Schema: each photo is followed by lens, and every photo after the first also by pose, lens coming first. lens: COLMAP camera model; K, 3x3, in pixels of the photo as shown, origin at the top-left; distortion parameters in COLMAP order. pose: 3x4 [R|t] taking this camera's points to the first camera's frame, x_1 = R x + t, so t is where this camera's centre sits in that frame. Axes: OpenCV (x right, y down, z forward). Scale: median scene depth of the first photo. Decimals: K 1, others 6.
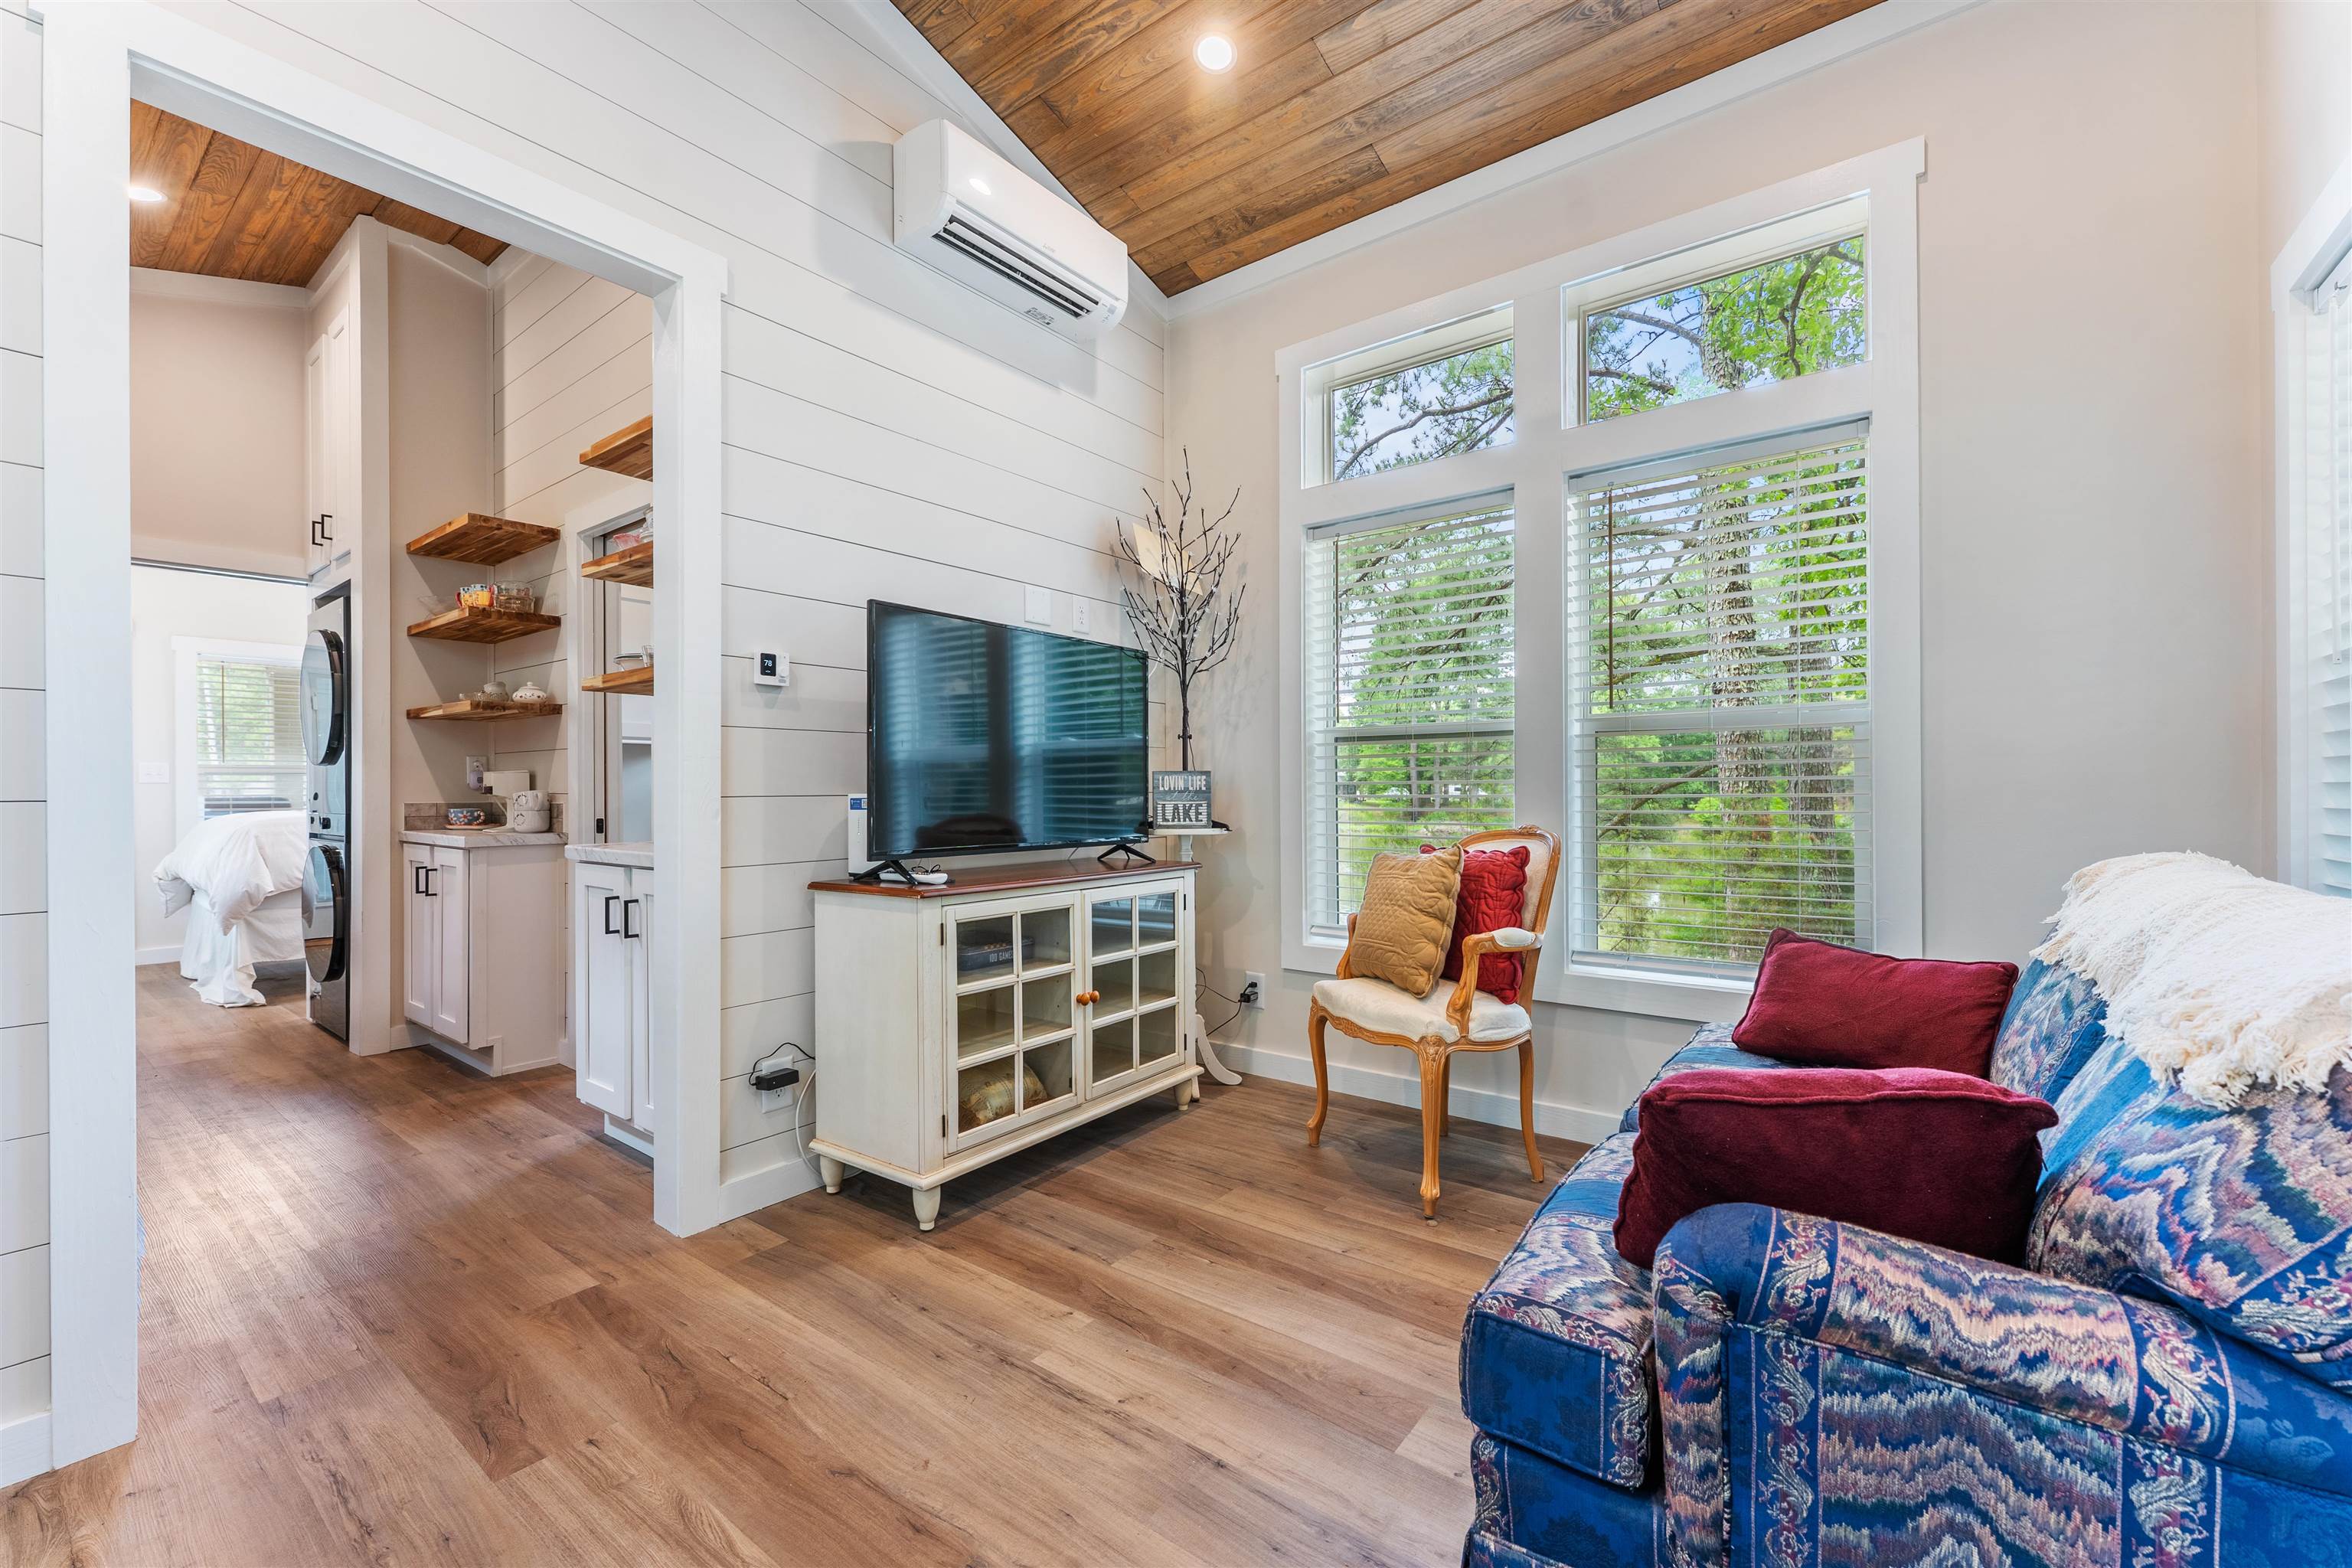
lens RADIAL K [[957.5, 0, 1166.2], [0, 957.5, 789.3], [0, 0, 1]] dist [0.000277, -0.000071]
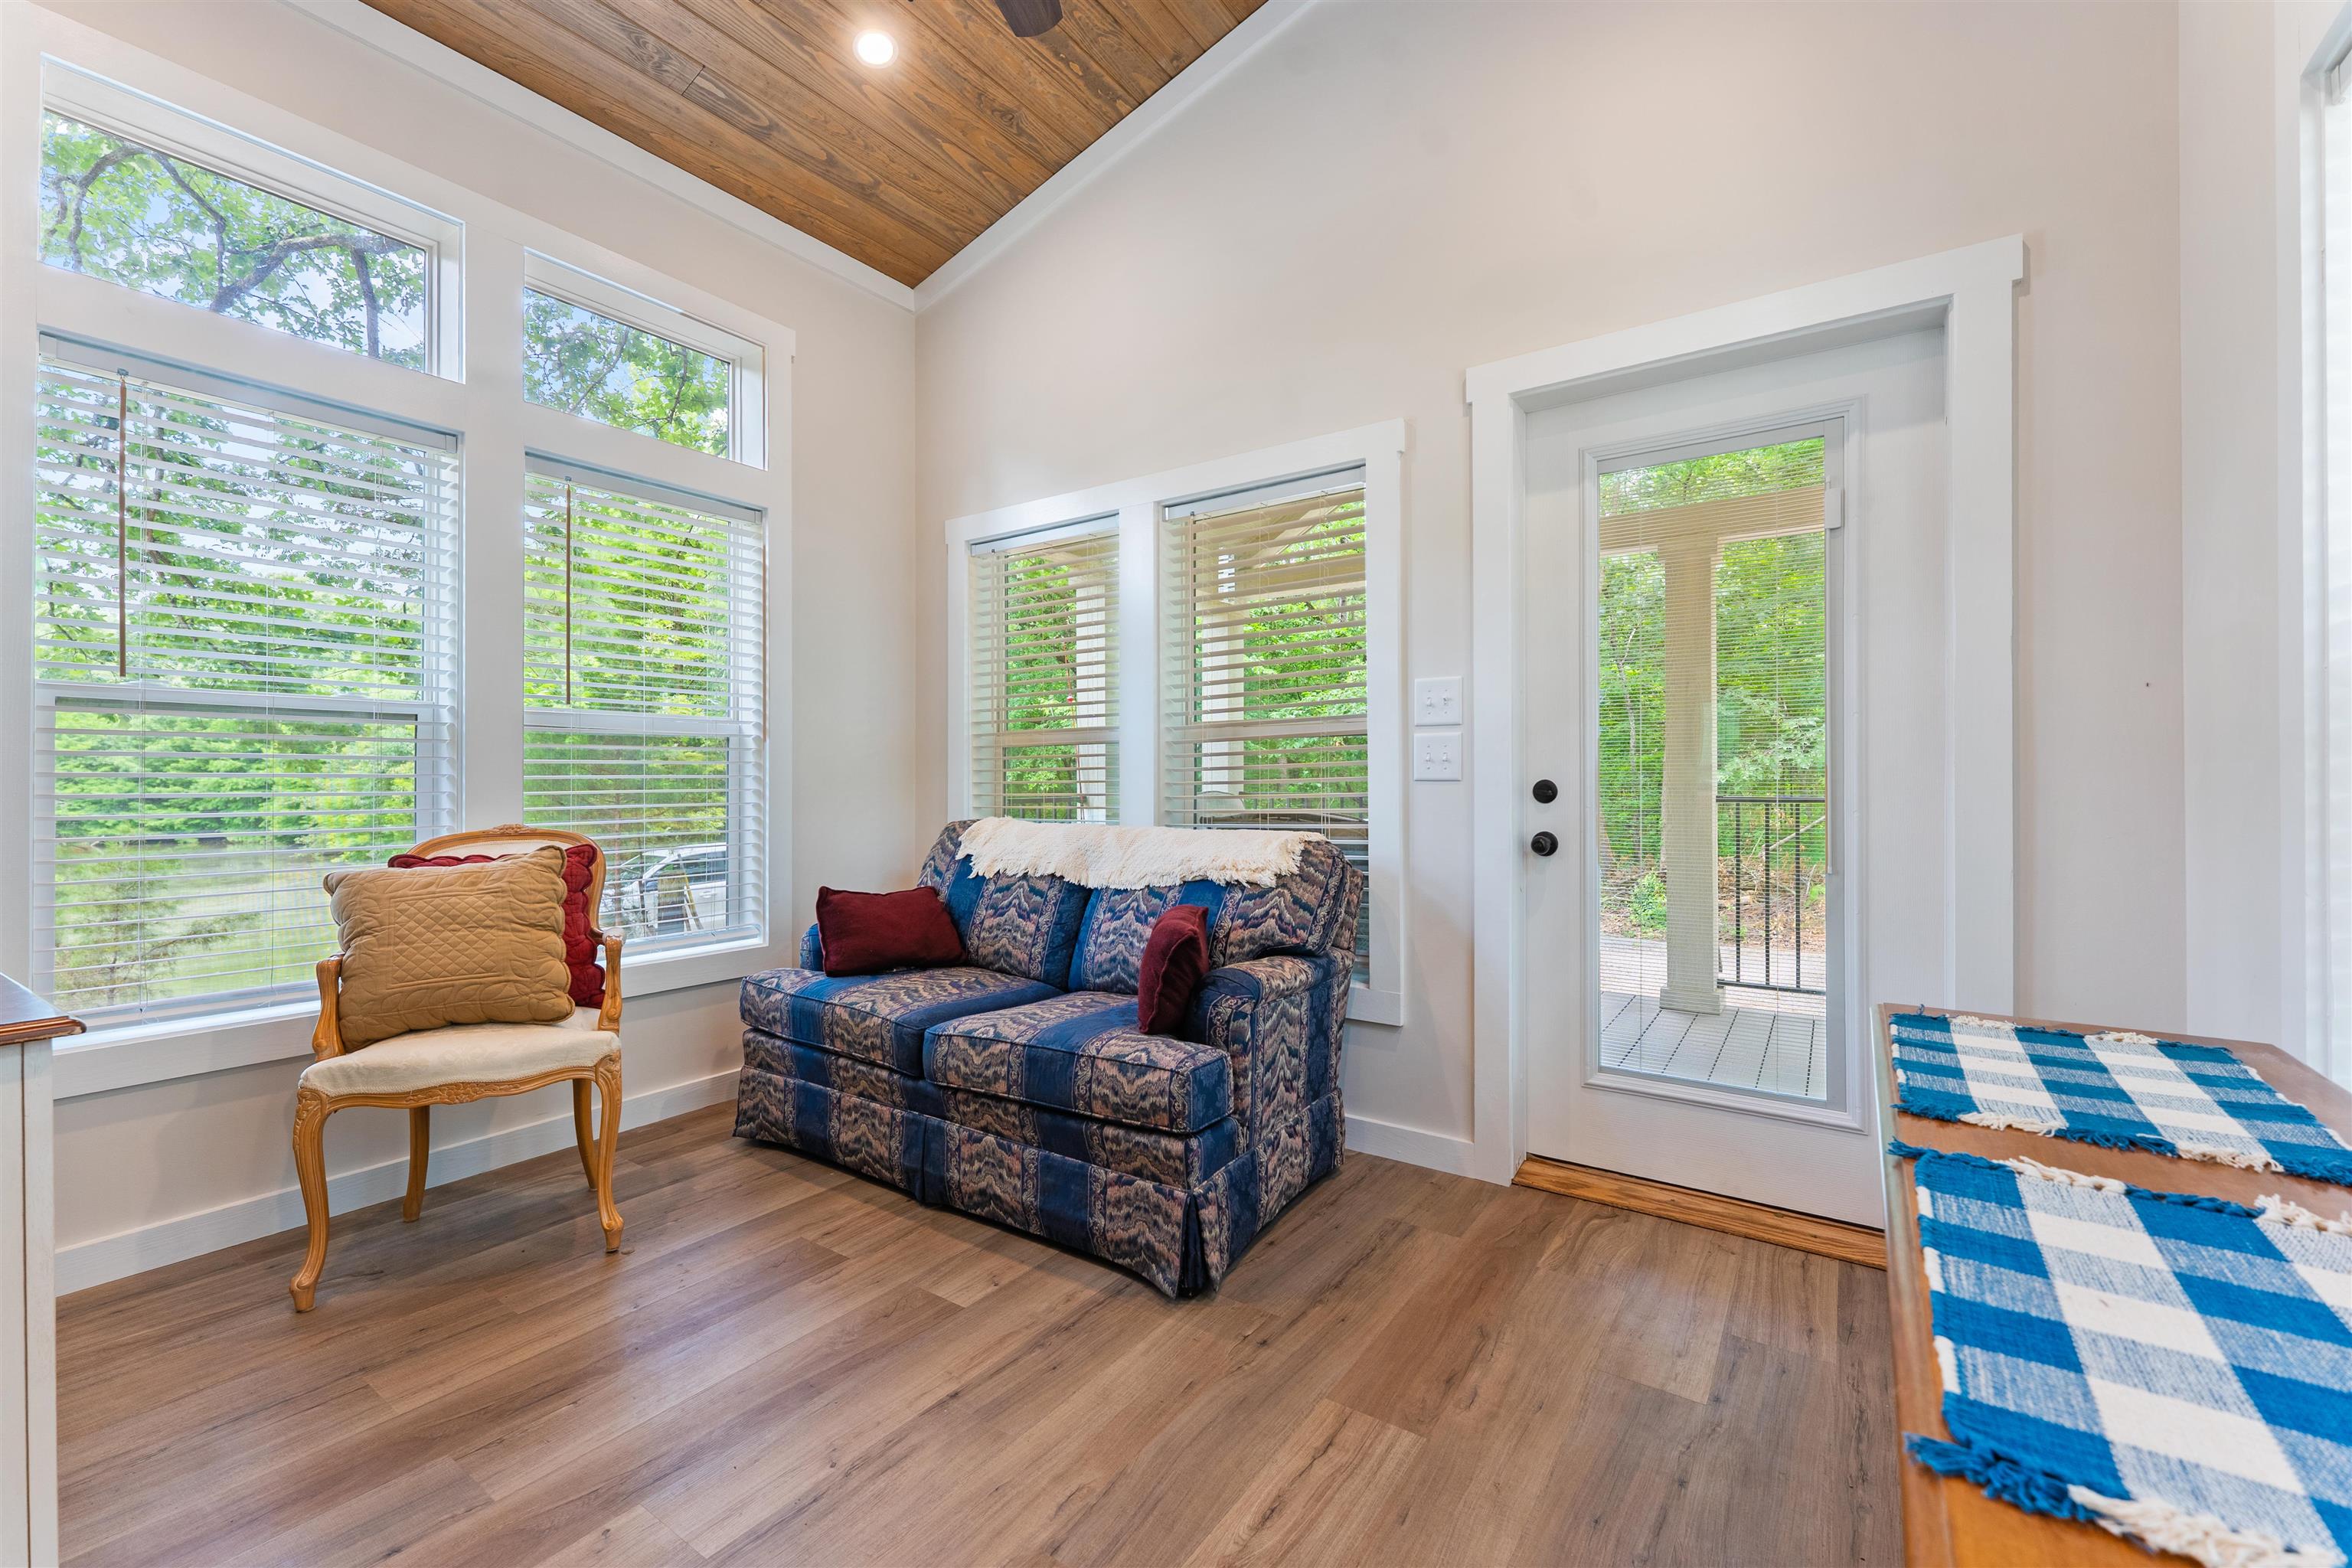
lens RADIAL K [[957.5, 0, 1170.2], [0, 957.5, 786.1], [0, 0, 1]] dist [0.000277, -0.000071]
pose [[-0.052049, 0.011269, 0.998581, -1.056379], [0.002321, 0.999935, -0.011164, 0.023143], [-0.998642, 0.001737, -0.052071, 0.809939]]
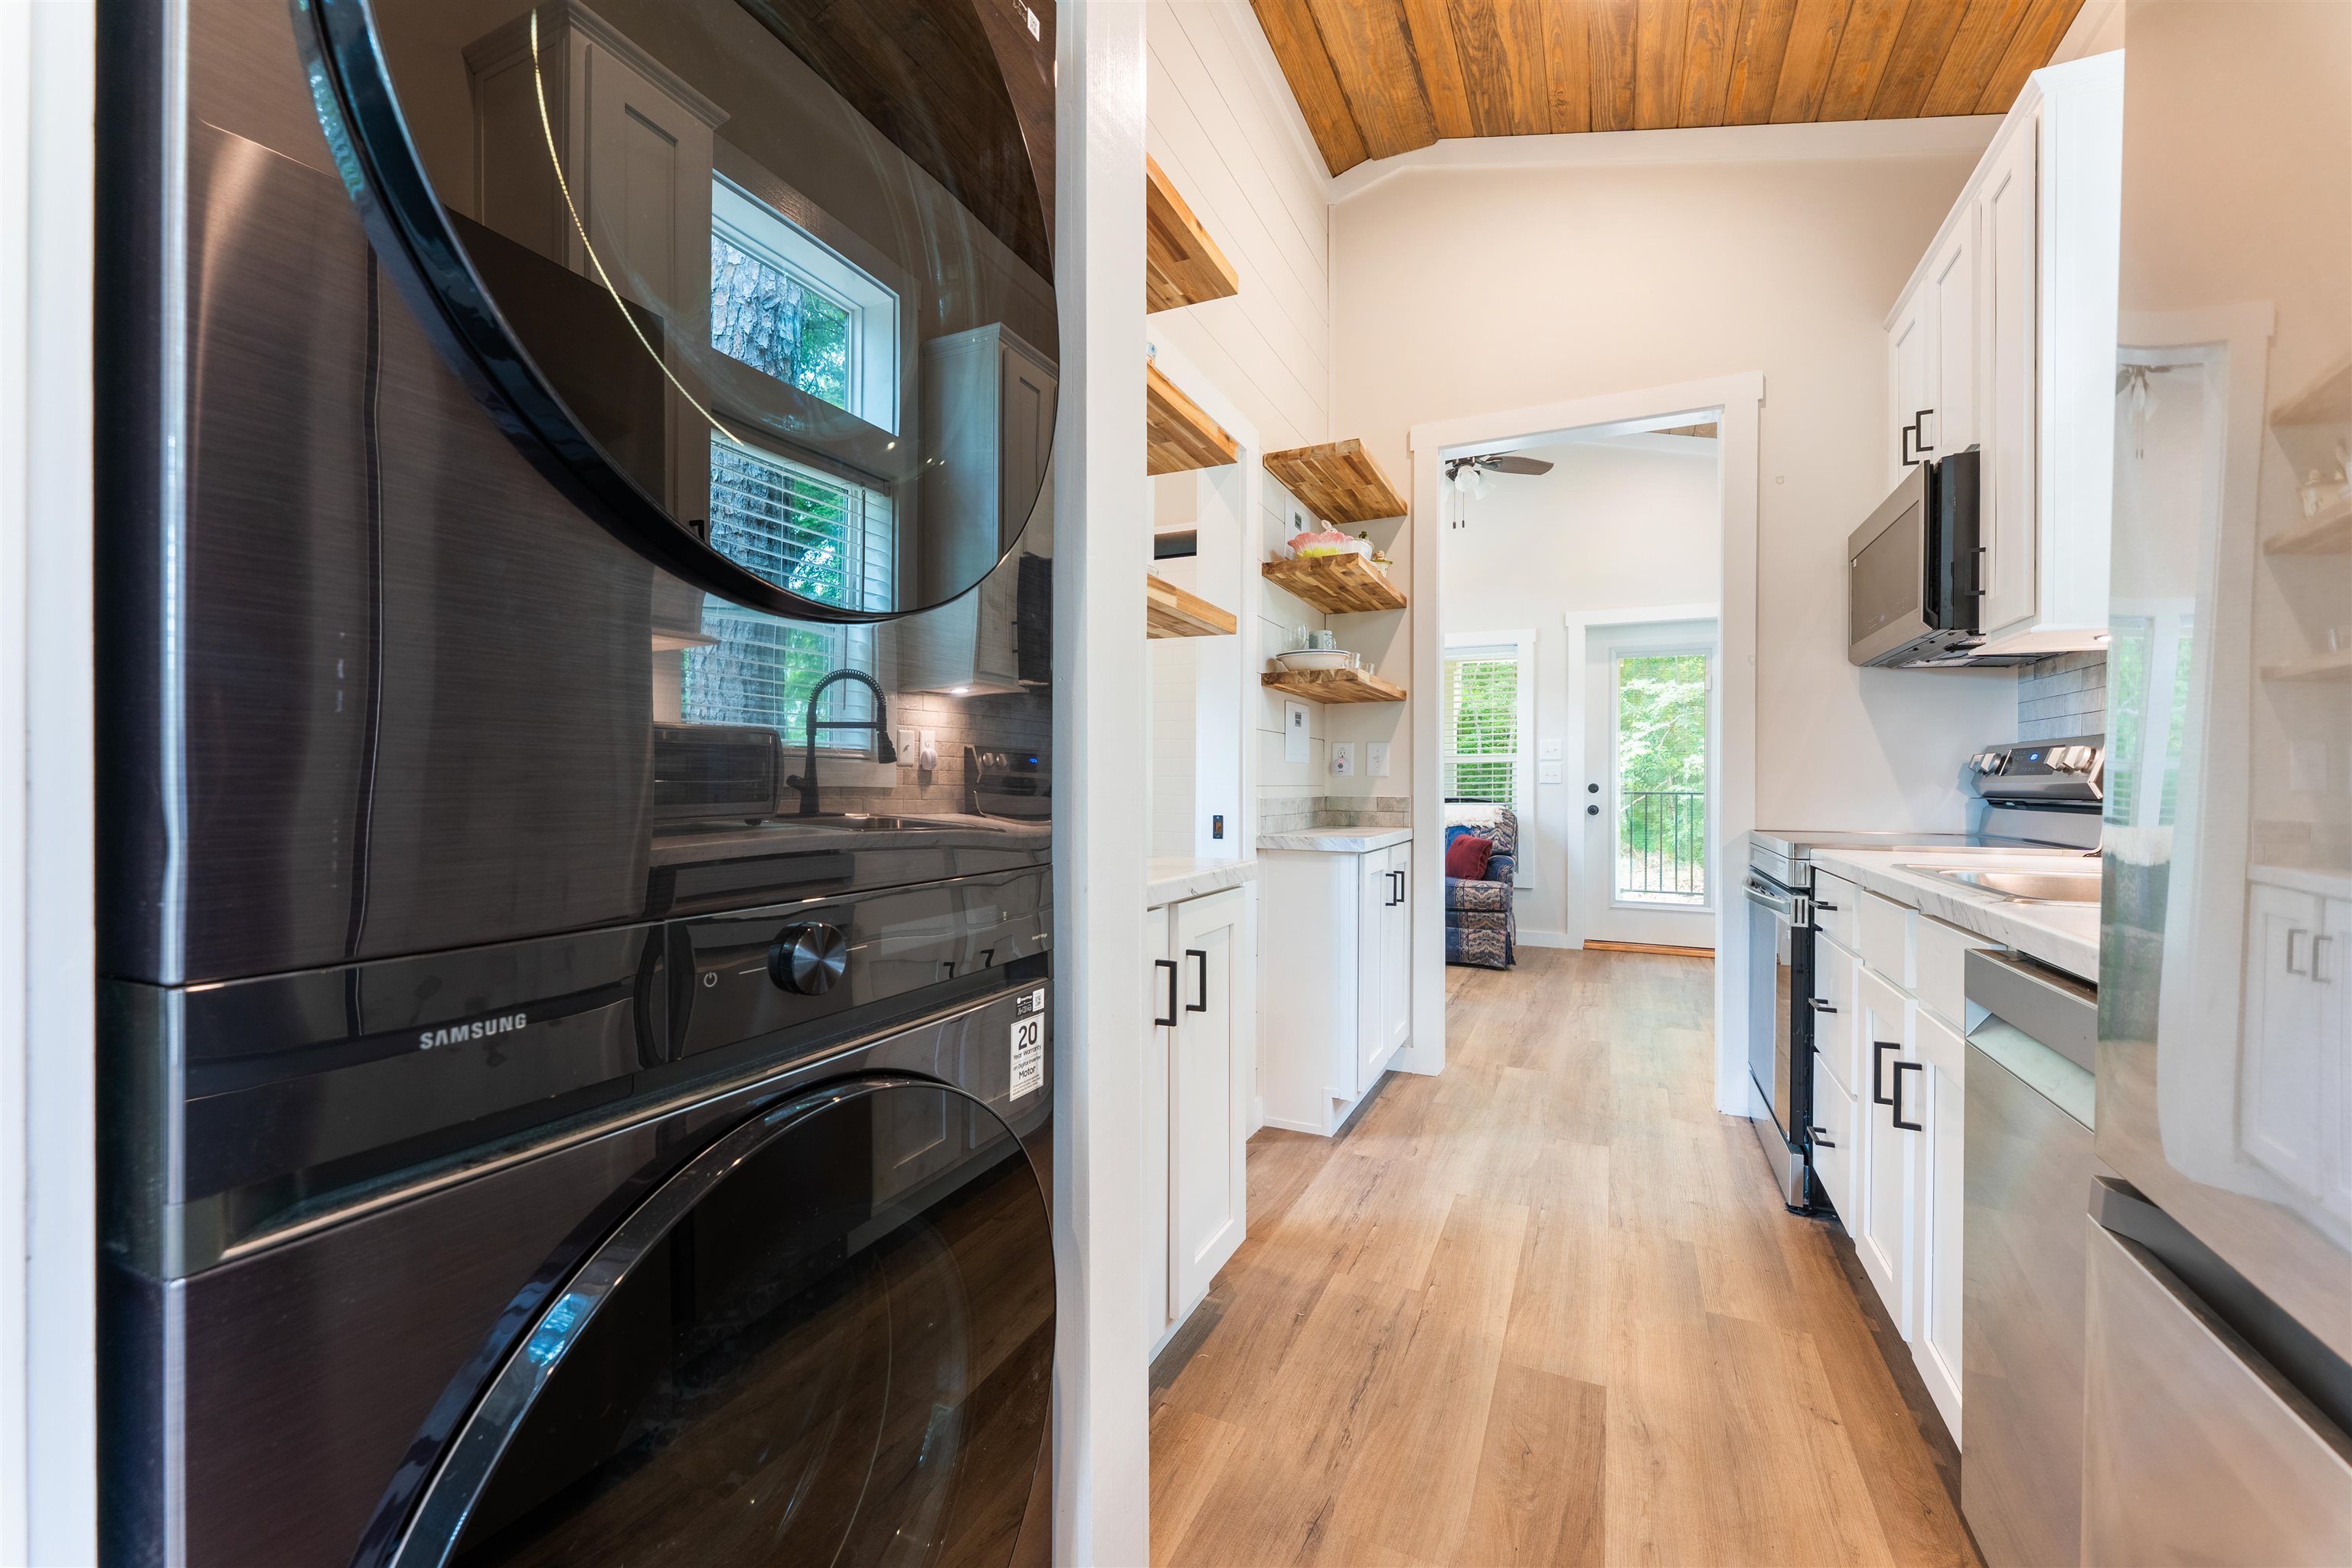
lens RADIAL K [[957.5, 0, 1173.8], [0, 957.5, 786.1], [0, 0, 1]] dist [0.000277, -0.000071]
pose [[-0.228893, 0.003552, 0.973445, -3.021901], [0.001611, 0.999993, -0.003270, 0.016696], [-0.973450, 0.000820, -0.228898, 2.791309]]
